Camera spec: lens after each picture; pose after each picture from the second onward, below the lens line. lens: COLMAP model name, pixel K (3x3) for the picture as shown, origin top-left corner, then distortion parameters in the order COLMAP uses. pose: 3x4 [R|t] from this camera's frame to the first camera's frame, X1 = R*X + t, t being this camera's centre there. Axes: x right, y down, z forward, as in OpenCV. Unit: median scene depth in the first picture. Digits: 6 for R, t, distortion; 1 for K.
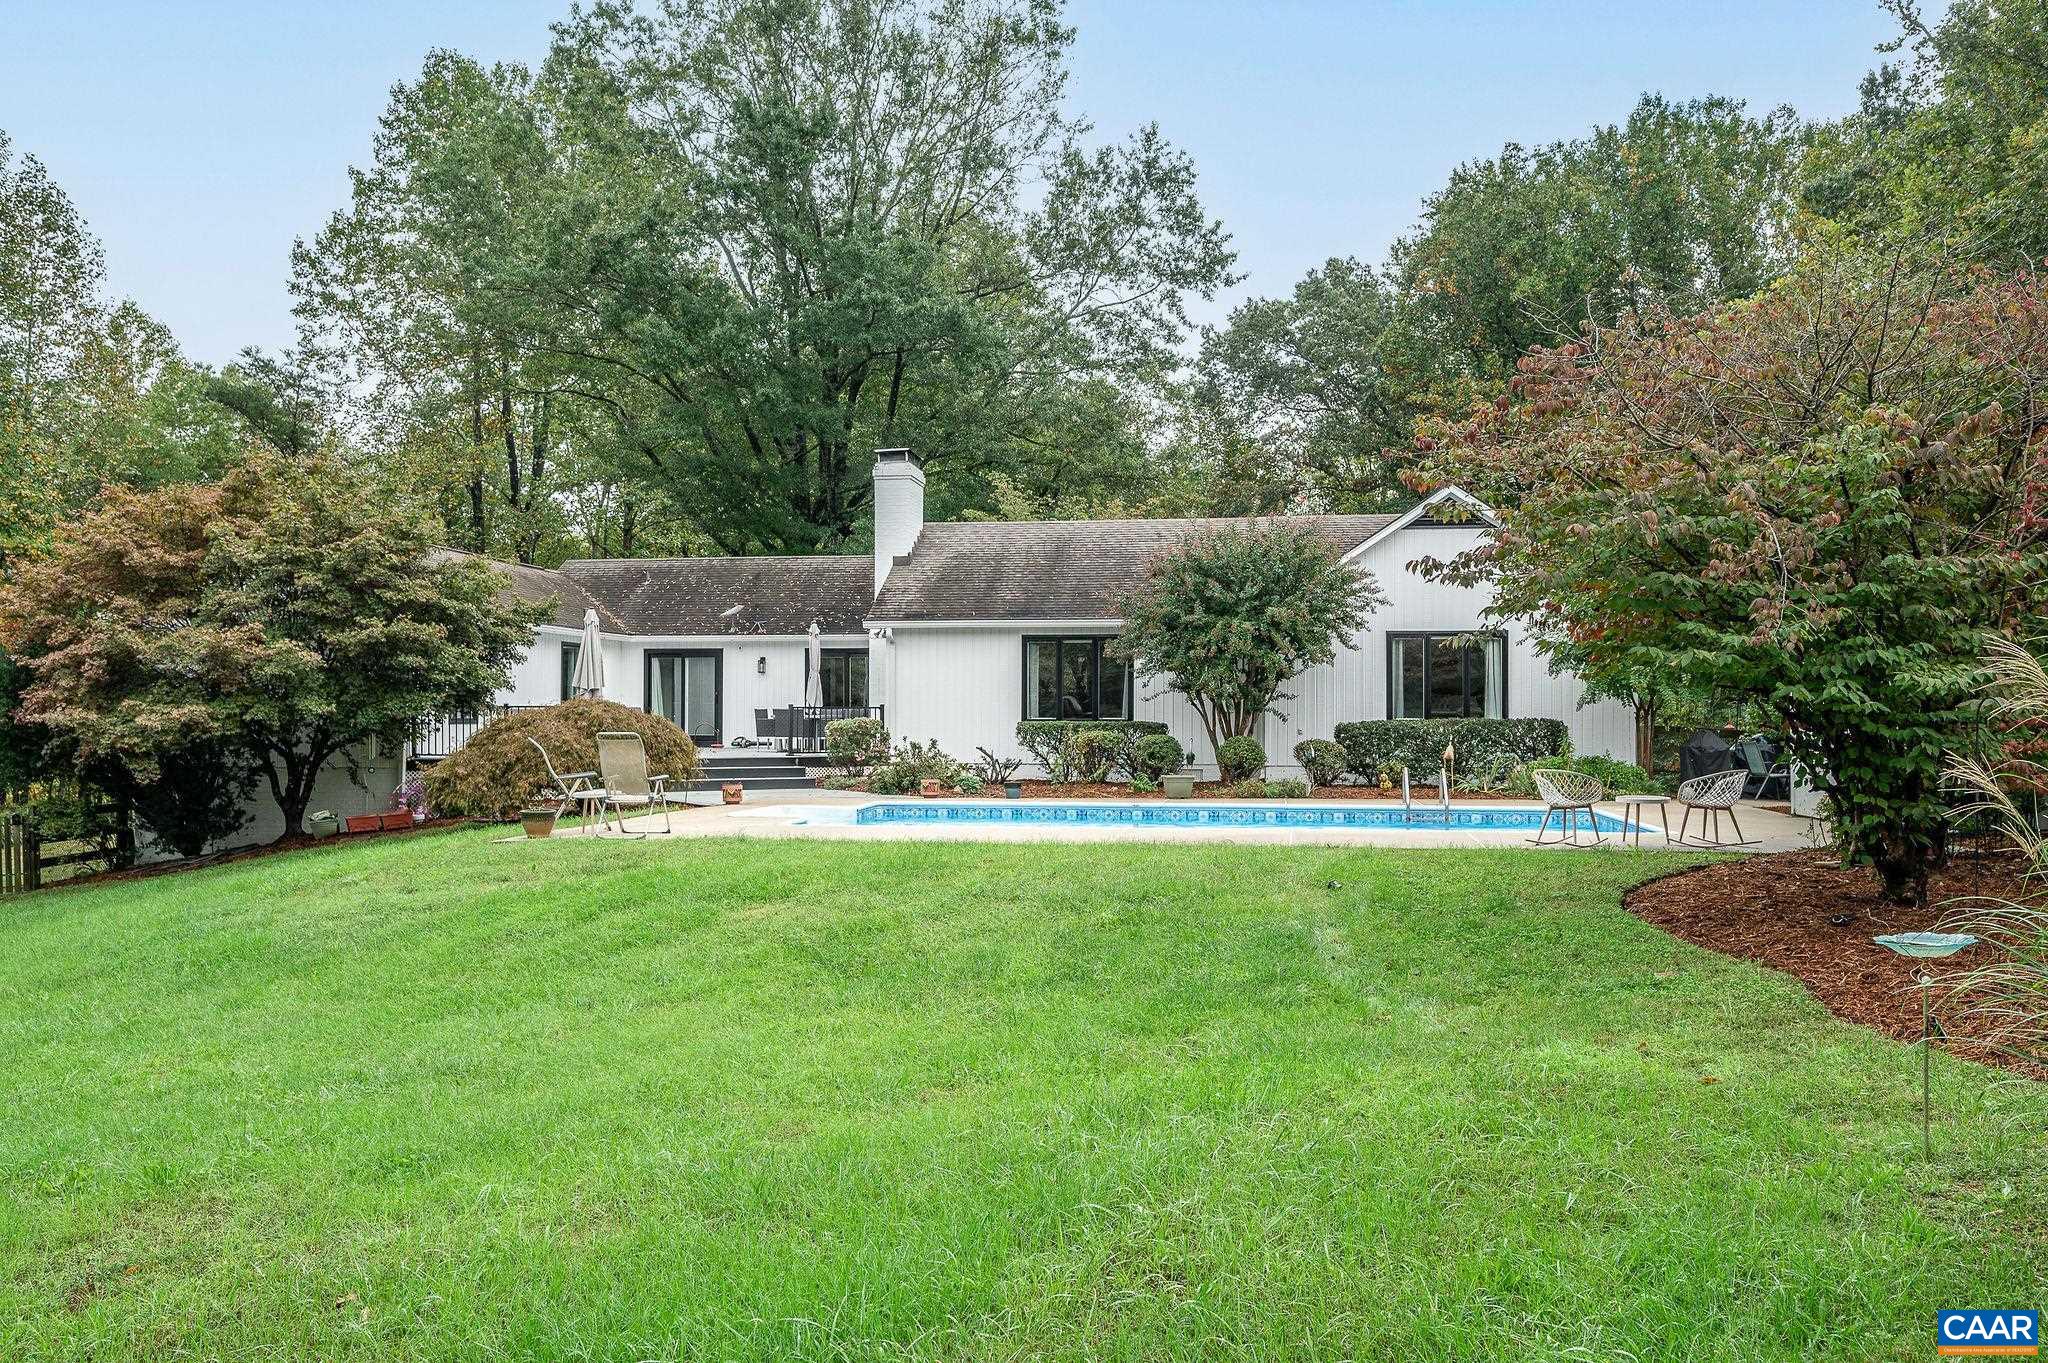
lens RADIAL K [[1232.8, 0, 1024.0], [0, 1232.8, 681.5], [0, 0, 1]] dist [-0.000775, 0.000301]
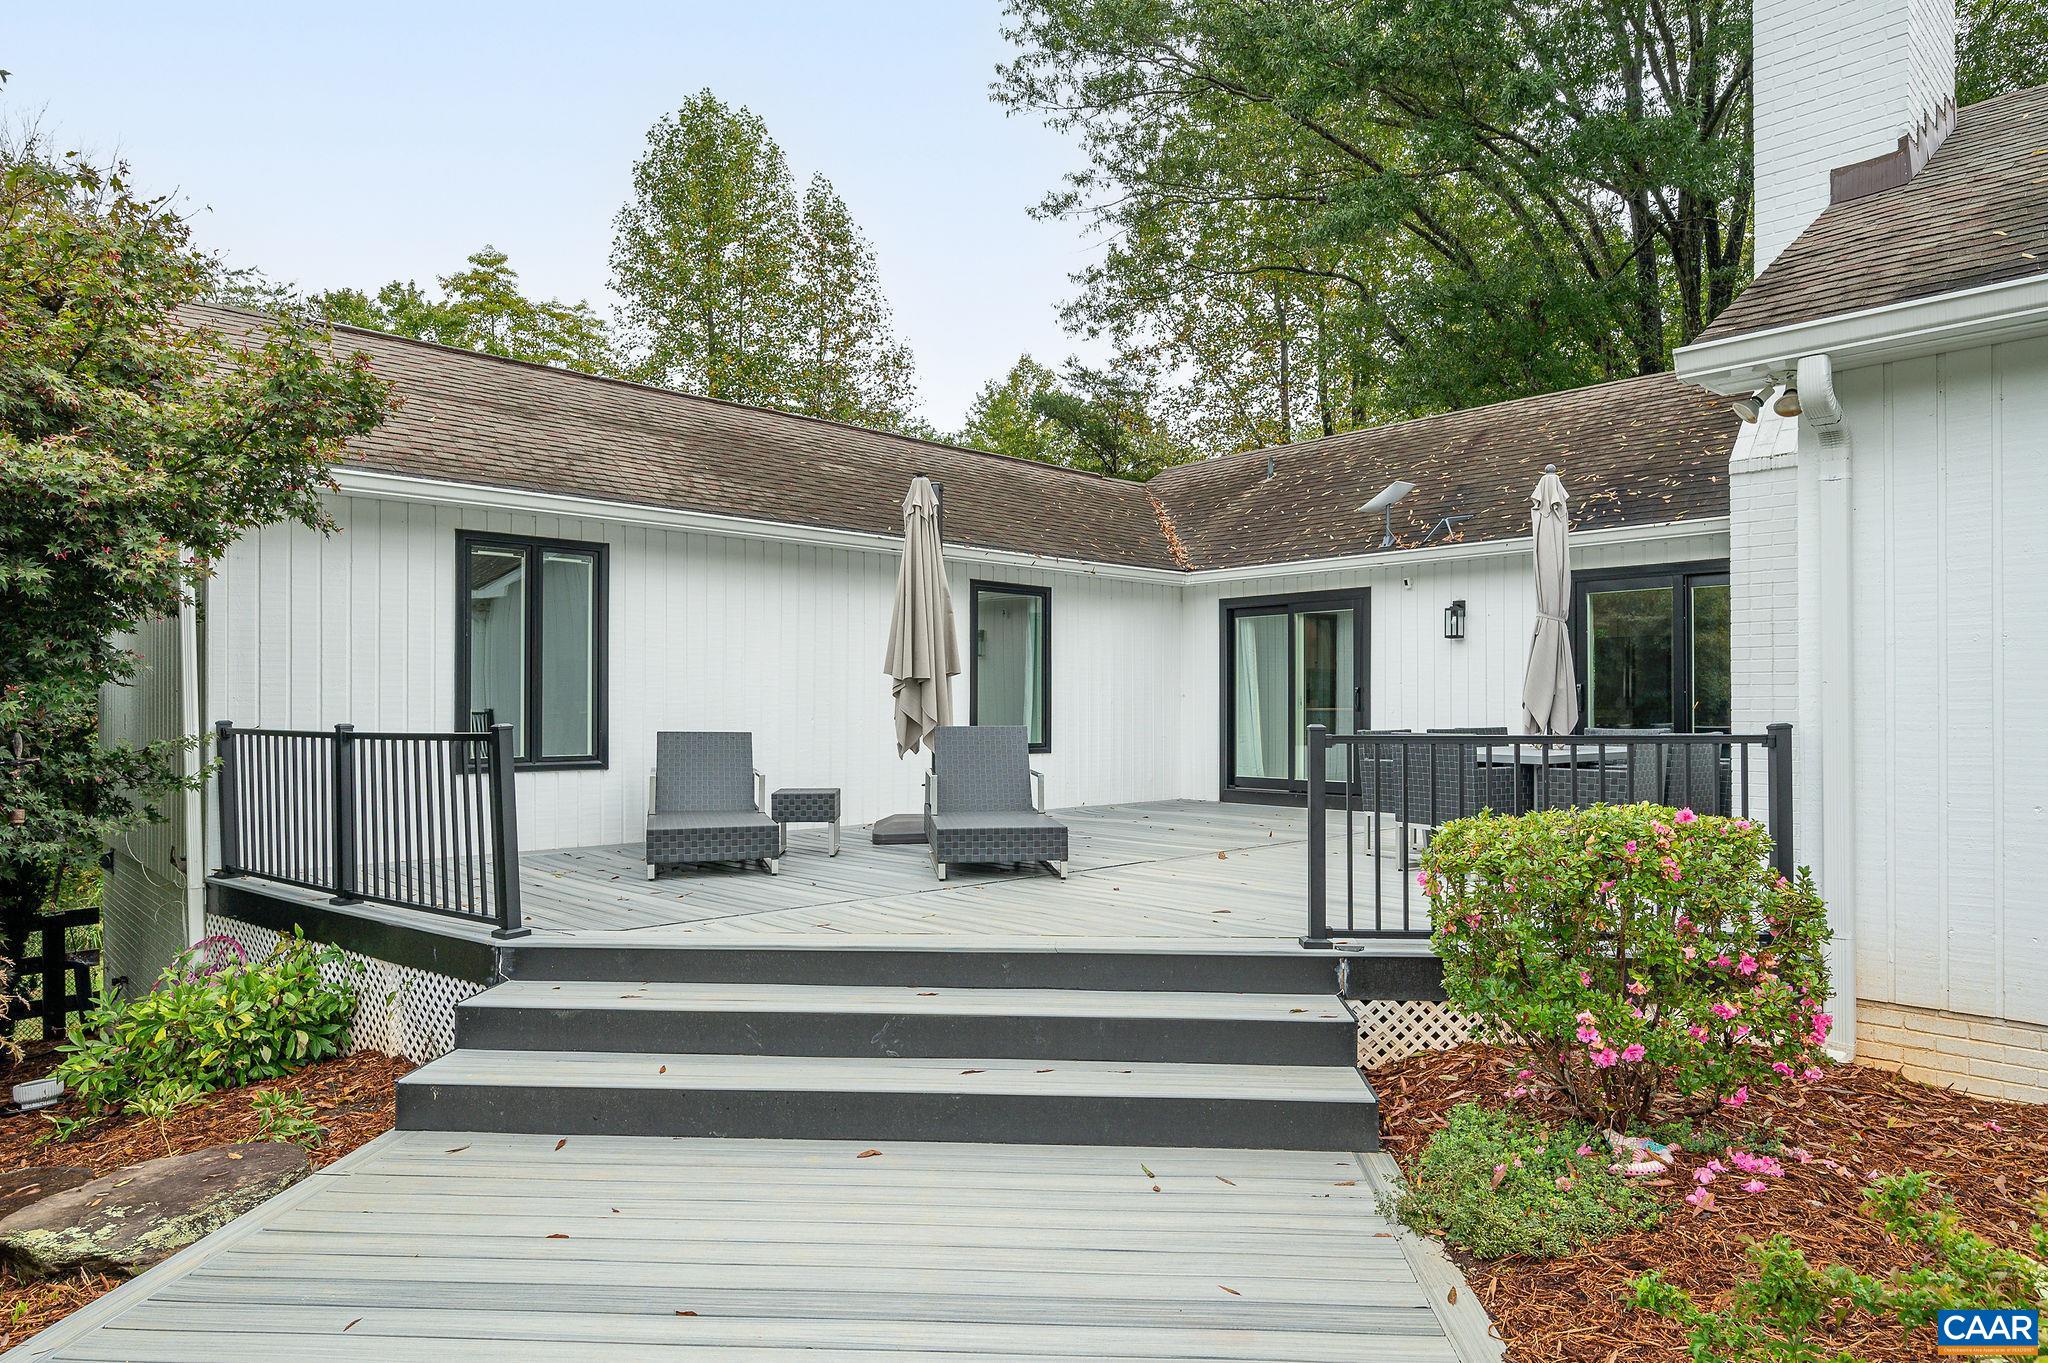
lens RADIAL K [[1232.8, 0, 1024.0], [0, 1232.8, 681.5], [0, 0, 1]] dist [-0.000775, 0.000301]
pose [[0.776955, -0.014691, -0.629385, -0.056572], [0.013944, 0.999884, -0.006127, 0.007357], [0.629402, -0.004016, 0.777070, 0.515137]]
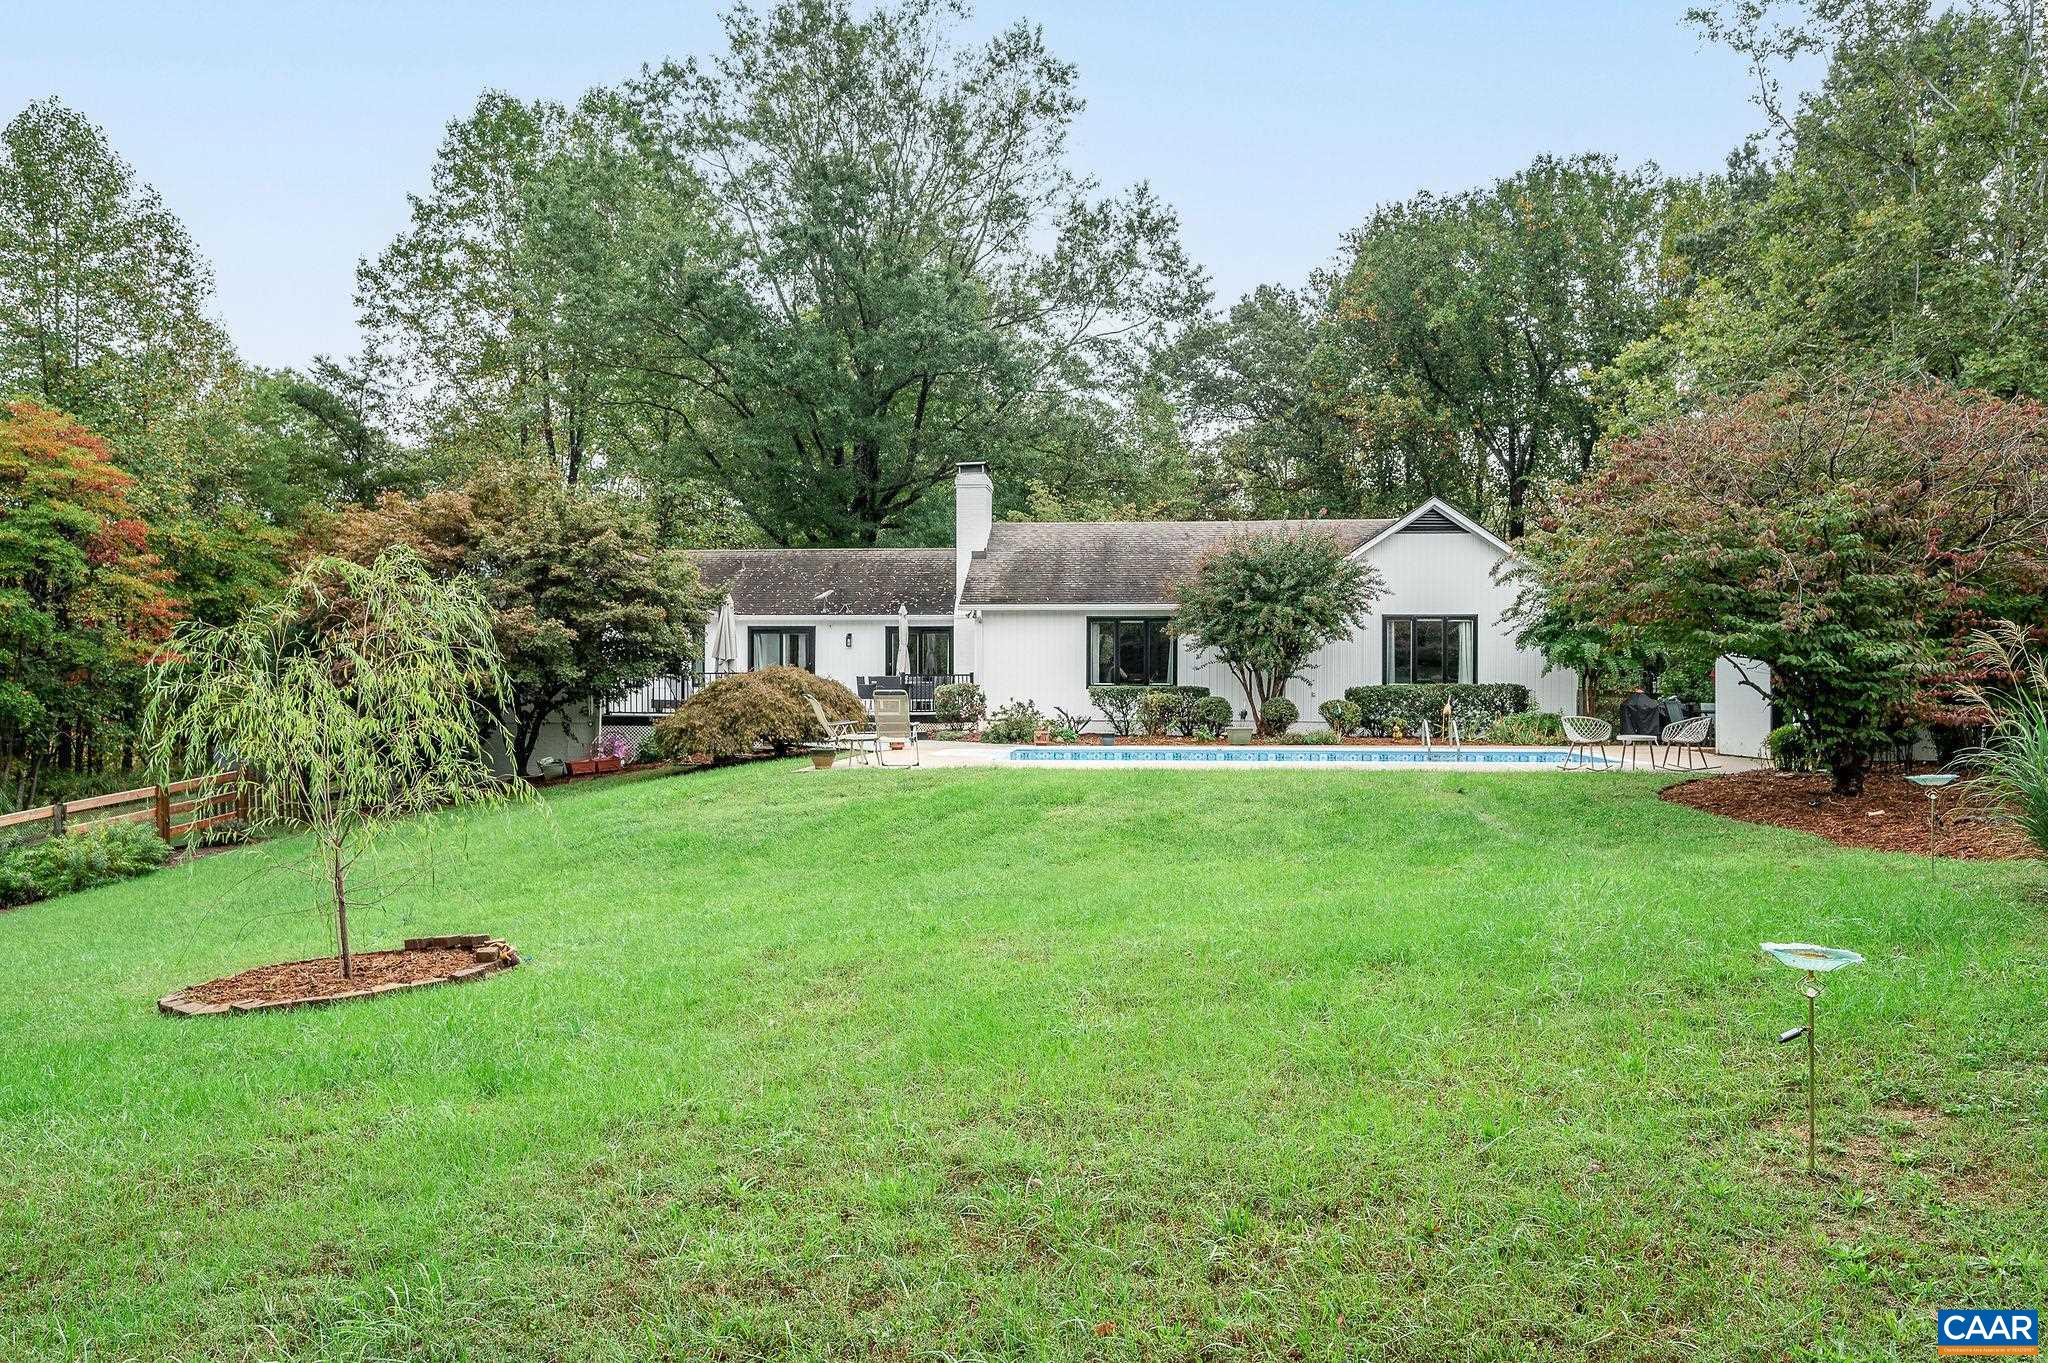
lens RADIAL K [[1090.5, 0, 1035.7], [0, 1090.5, 670.5], [0, 0, 1]] dist [0.000084, -0.000653]
pose [[0.998950, 0.001629, 0.045774, -0.070119], [-0.002278, 0.999898, 0.014116, 0.000862], [-0.045746, -0.014206, 0.998852, -0.061546]]
